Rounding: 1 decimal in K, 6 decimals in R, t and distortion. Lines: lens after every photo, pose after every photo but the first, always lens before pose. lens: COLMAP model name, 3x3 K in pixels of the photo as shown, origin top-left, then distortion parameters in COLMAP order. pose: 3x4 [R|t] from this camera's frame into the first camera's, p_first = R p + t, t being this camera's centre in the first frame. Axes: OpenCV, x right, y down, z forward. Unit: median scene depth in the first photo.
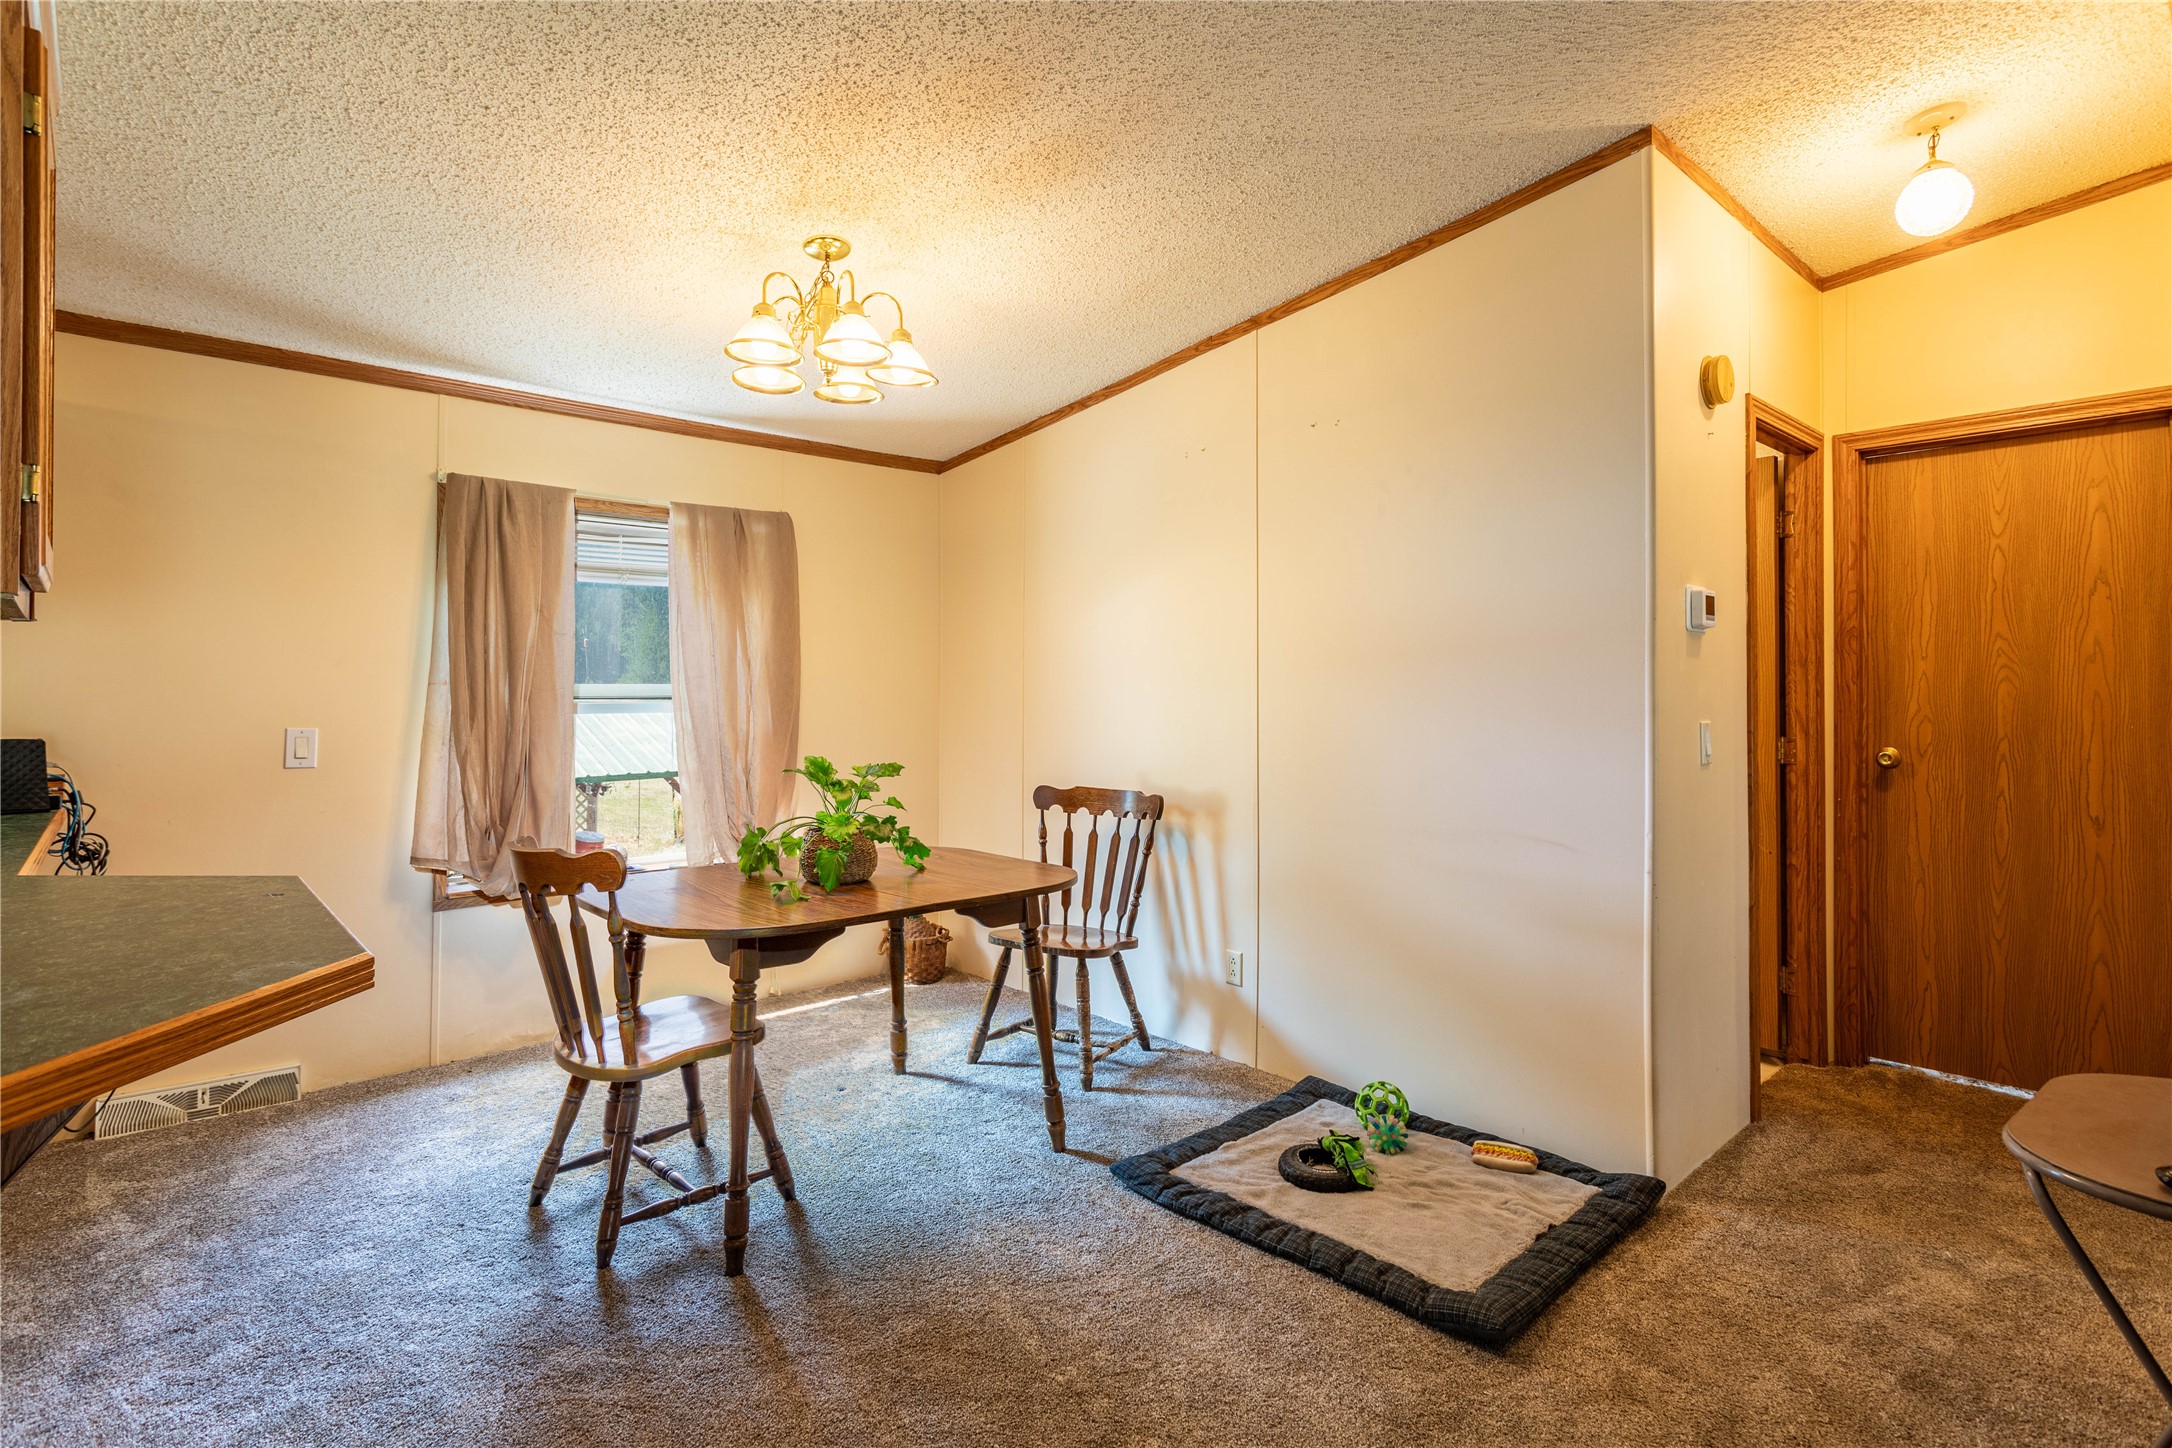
lens RADIAL K [[1052.5, 0, 1077.6], [0, 1052.5, 687.3], [0, 0, 1]] dist [-0.007736, 0.007484]
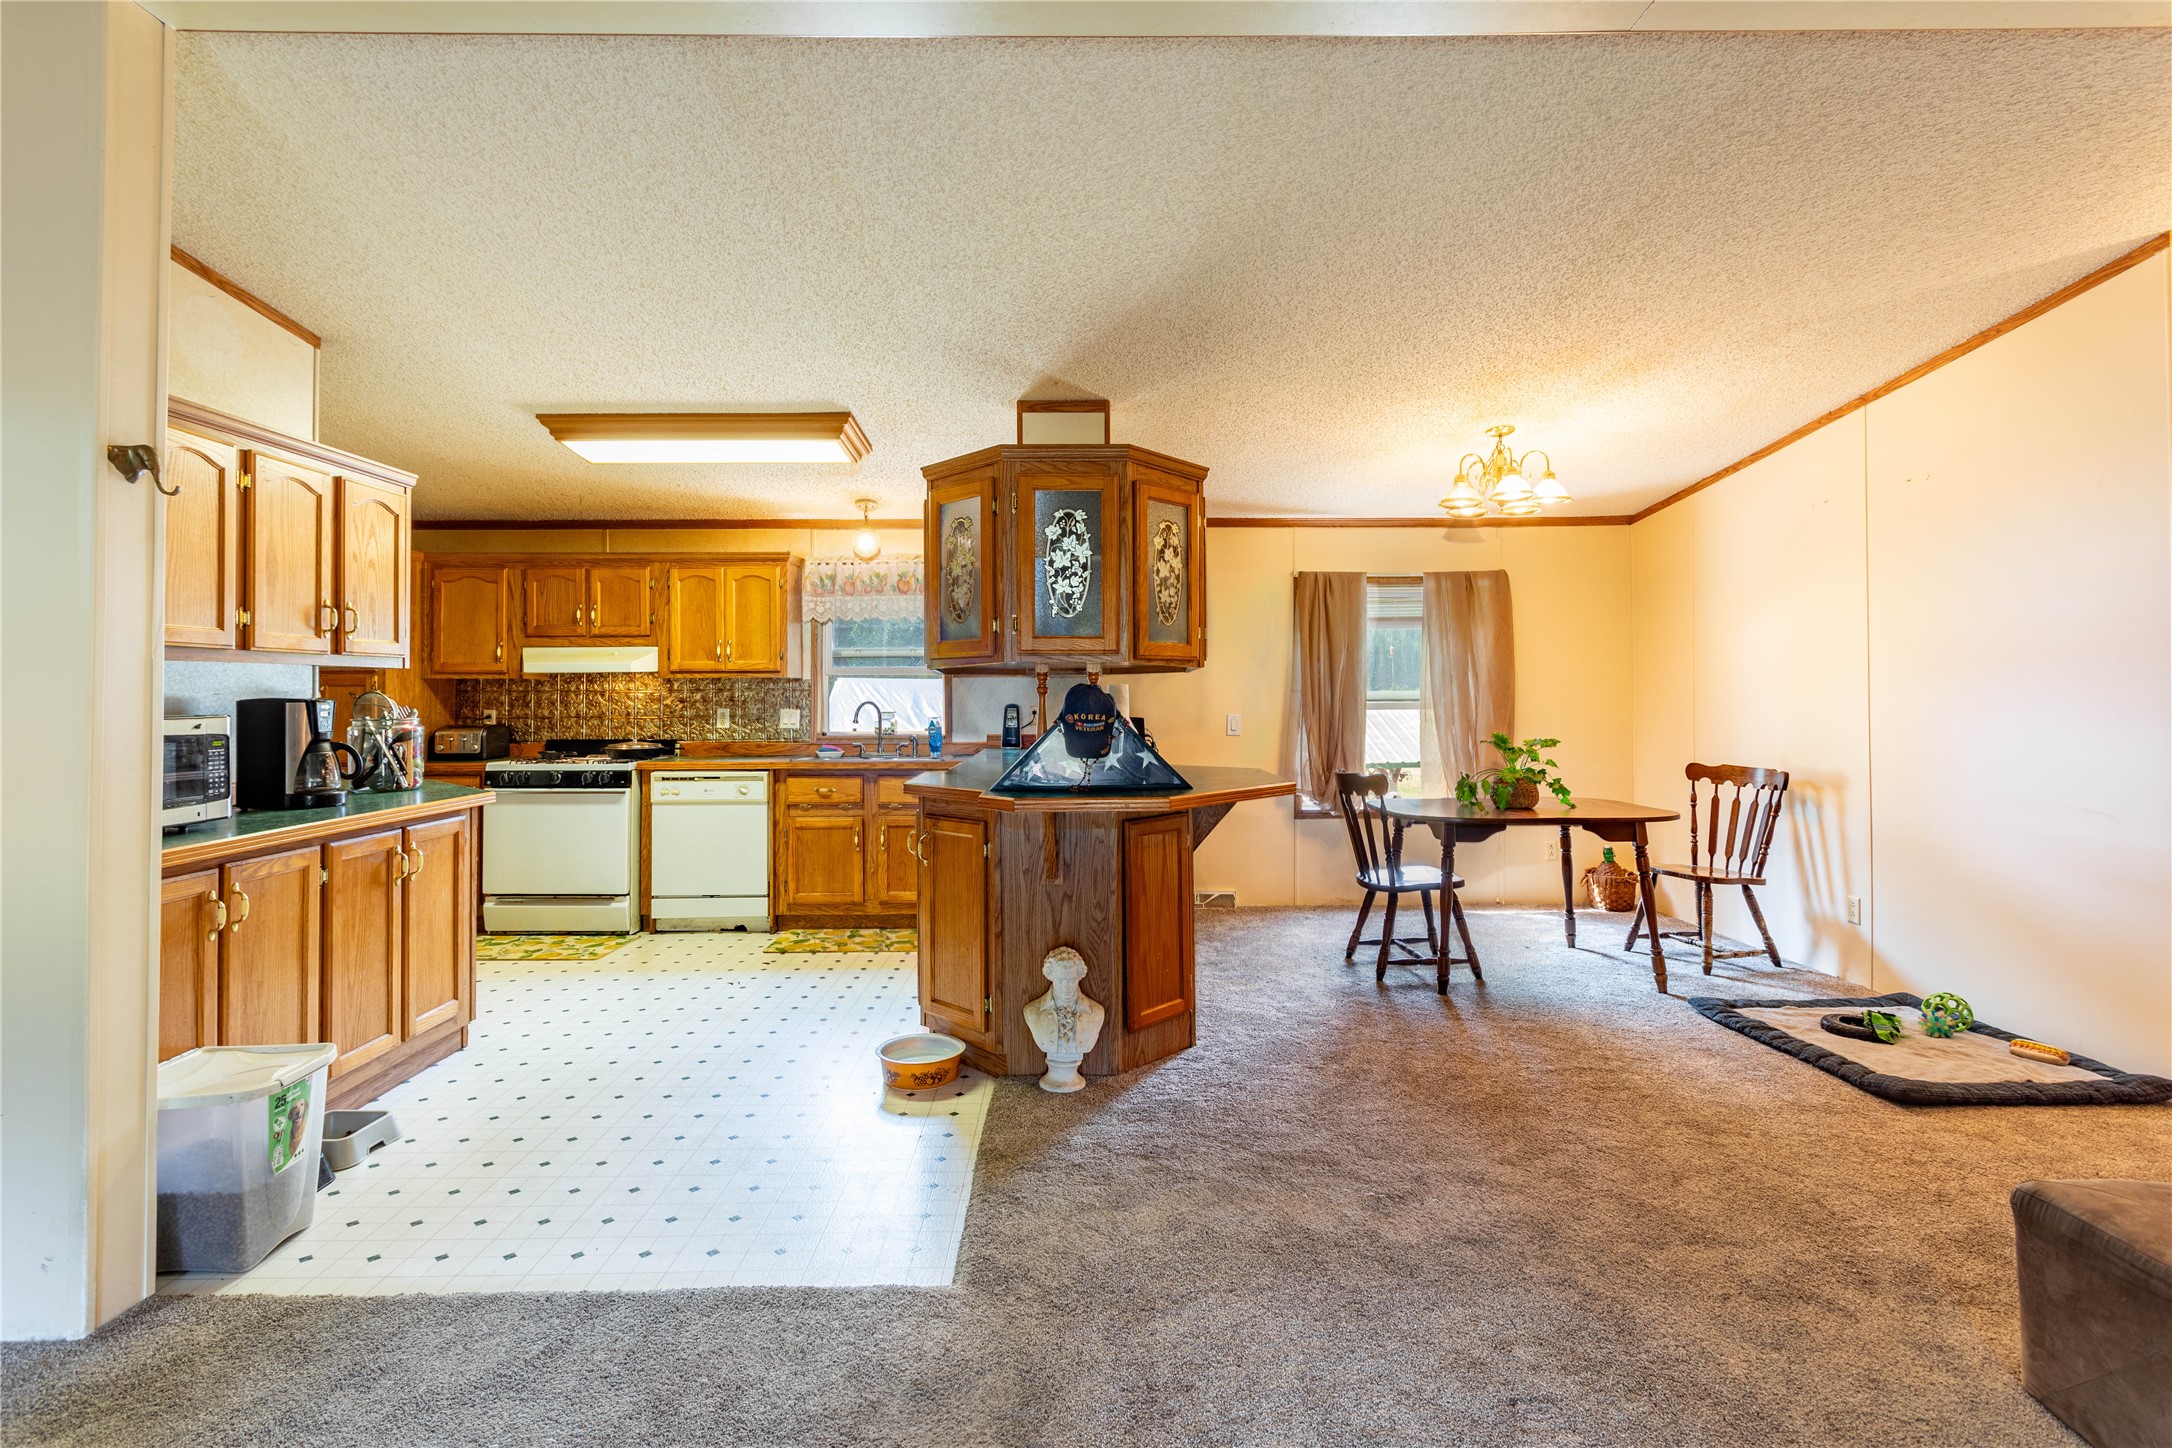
lens RADIAL K [[1052.5, 0, 1077.6], [0, 1052.5, 687.3], [0, 0, 1]] dist [-0.007736, 0.007484]
pose [[0.747116, -0.011358, -0.664597, 0.319598], [0.010498, 0.999931, -0.005288, -0.004738], [0.664611, -0.003026, 0.747183, -0.614334]]
